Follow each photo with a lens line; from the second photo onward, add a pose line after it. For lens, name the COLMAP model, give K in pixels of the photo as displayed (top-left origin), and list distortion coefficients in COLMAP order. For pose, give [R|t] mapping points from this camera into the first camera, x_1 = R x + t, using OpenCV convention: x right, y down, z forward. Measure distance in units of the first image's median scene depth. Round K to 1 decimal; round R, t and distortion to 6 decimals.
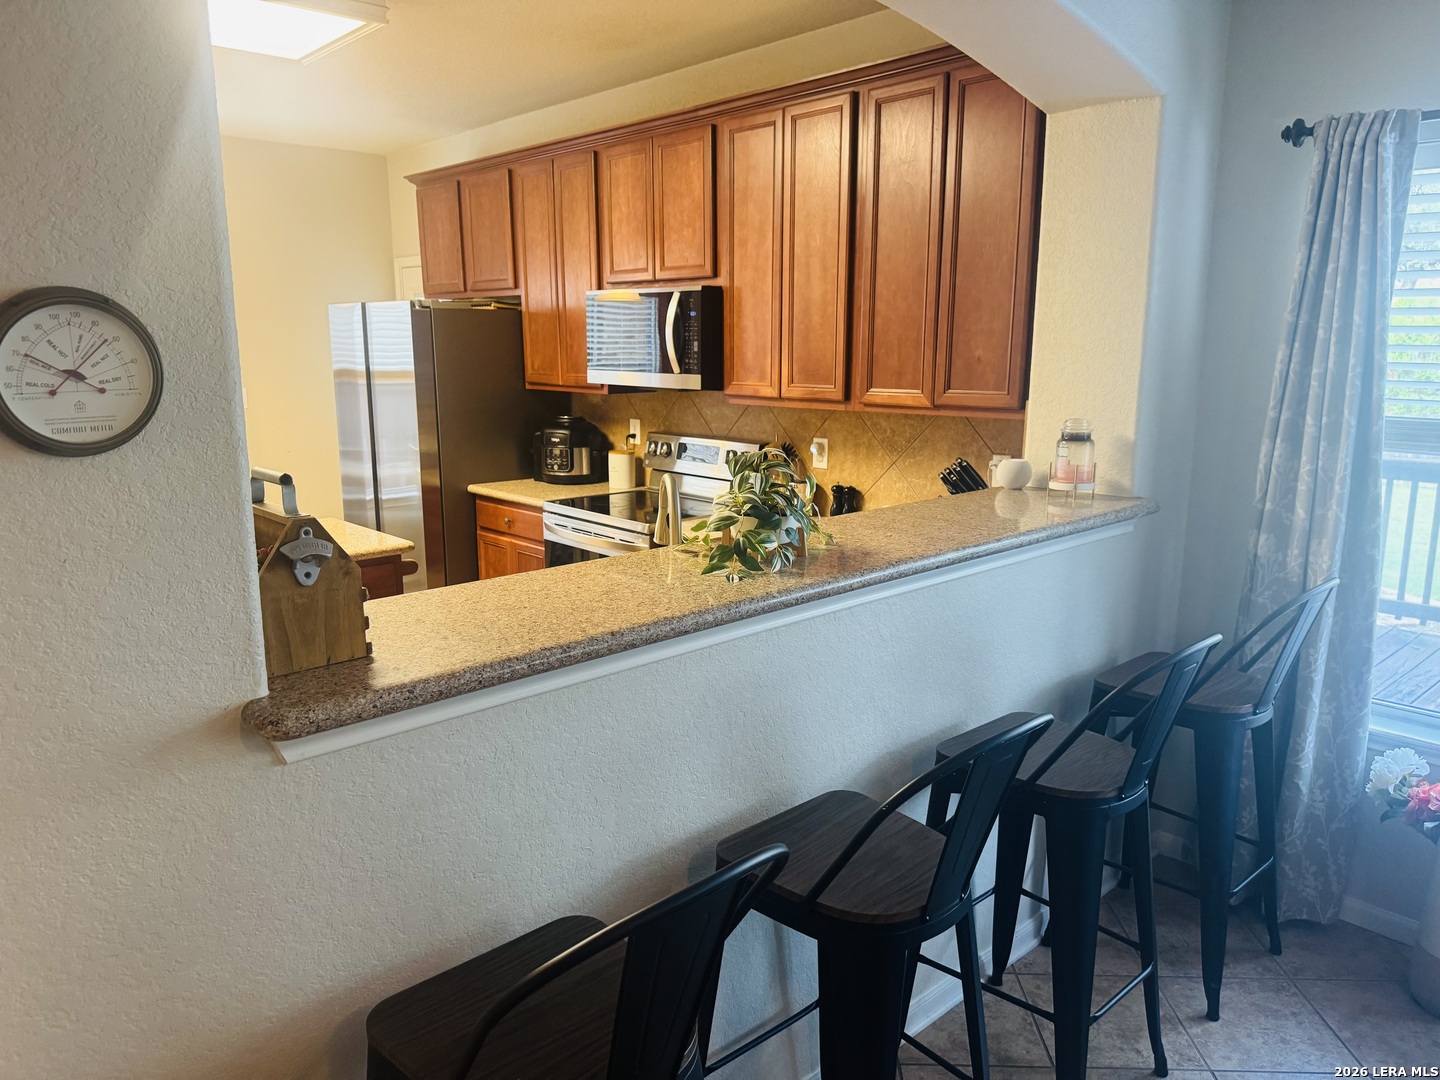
lens RADIAL K [[1007.1, 0, 715.5], [0, 1007.1, 540.8], [0, 0, 1]] dist [0.166496, -0.238933]
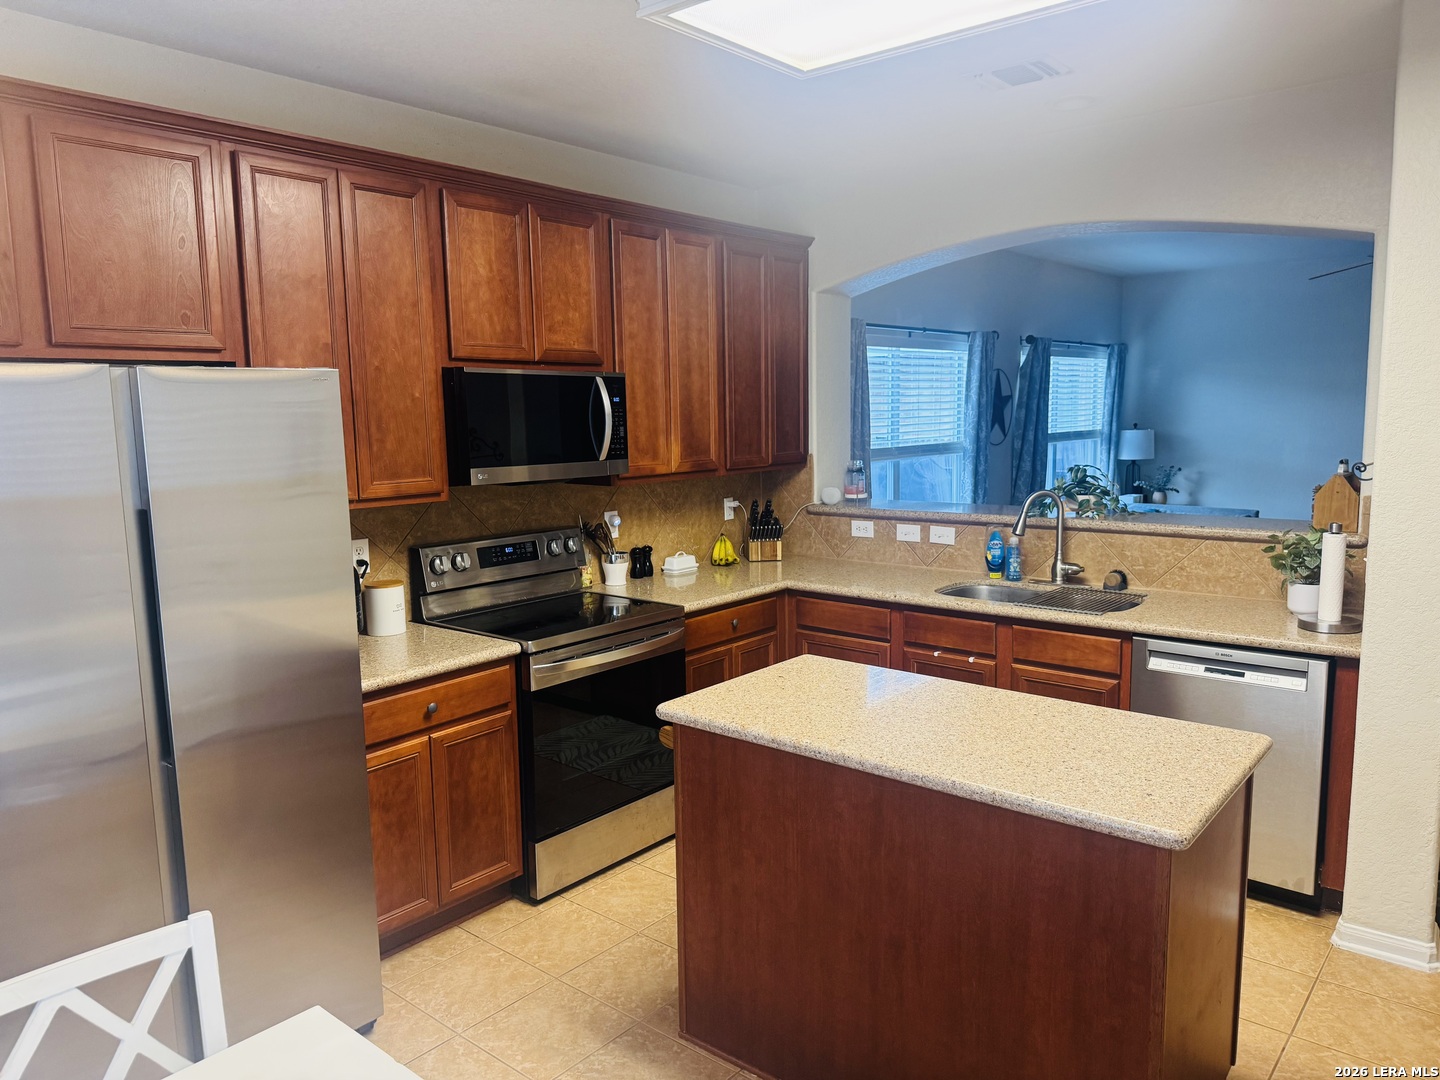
lens RADIAL K [[1007.1, 0, 715.5], [0, 1007.1, 540.8], [0, 0, 1]] dist [0.166496, -0.238933]
pose [[-0.133496, -0.124275, 0.983227, -0.936020], [0.211116, 0.965769, 0.150733, -0.199326], [-0.968302, 0.227697, -0.102690, 0.946221]]
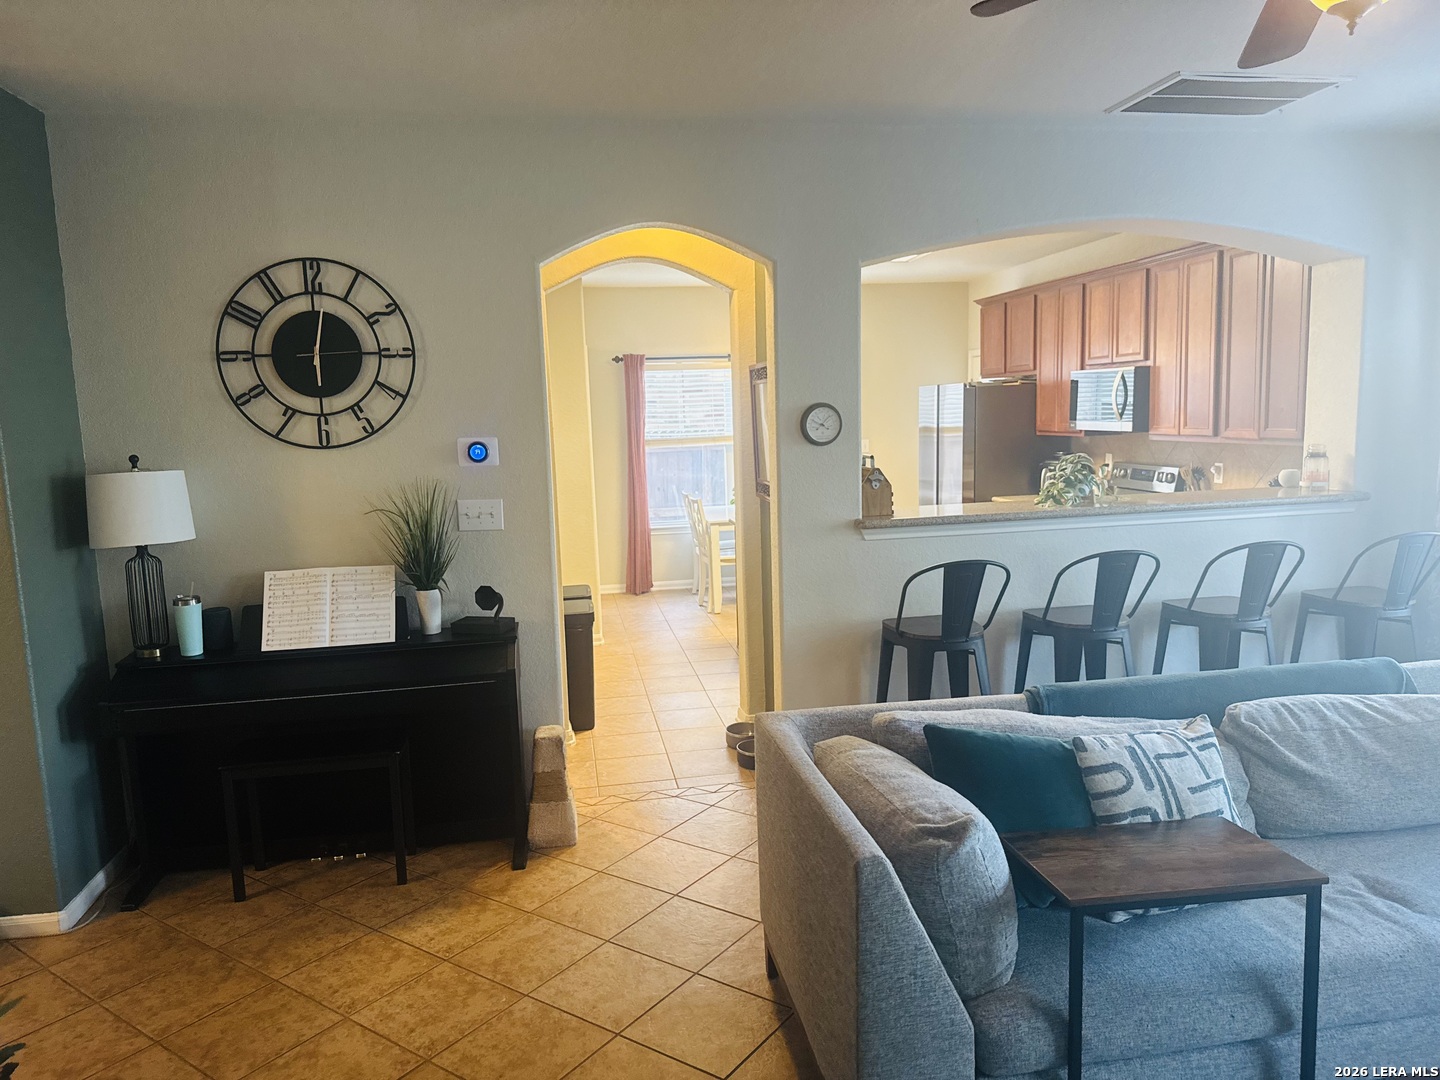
lens RADIAL K [[1007.1, 0, 715.5], [0, 1007.1, 540.8], [0, 0, 1]] dist [0.166496, -0.238933]
pose [[0.838319, 0.047153, -0.543137, 0.288351], [-0.077732, 0.996412, -0.033474, 0.110548], [0.539610, 0.070281, 0.838977, -0.606454]]
